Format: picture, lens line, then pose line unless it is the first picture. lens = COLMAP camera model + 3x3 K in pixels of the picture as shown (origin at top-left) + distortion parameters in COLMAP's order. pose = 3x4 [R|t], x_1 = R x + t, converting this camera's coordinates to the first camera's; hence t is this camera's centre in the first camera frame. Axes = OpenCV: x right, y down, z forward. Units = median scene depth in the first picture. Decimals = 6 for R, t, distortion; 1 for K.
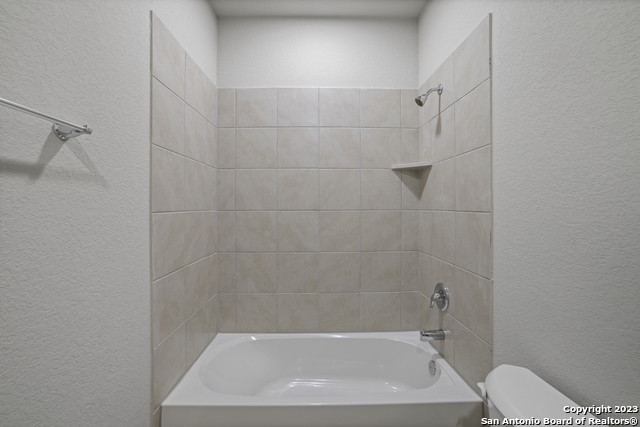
lens RADIAL K [[262.5, 0, 317.8], [0, 262.5, 210.2], [0, 0, 1]] dist [-0.099348, 0.033408]
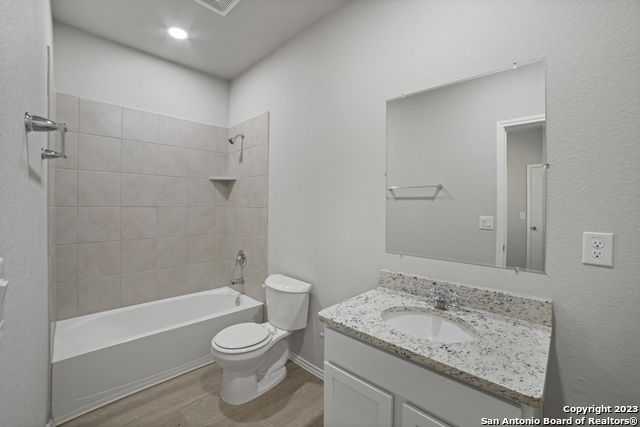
lens RADIAL K [[262.5, 0, 317.8], [0, 262.5, 210.2], [0, 0, 1]] dist [-0.099348, 0.033408]
pose [[0.694475, -0.003818, 0.719506, -0.356748], [-0.003811, 0.999952, 0.008985, 0.002659], [-0.719507, -0.008981, 0.694428, -0.489314]]
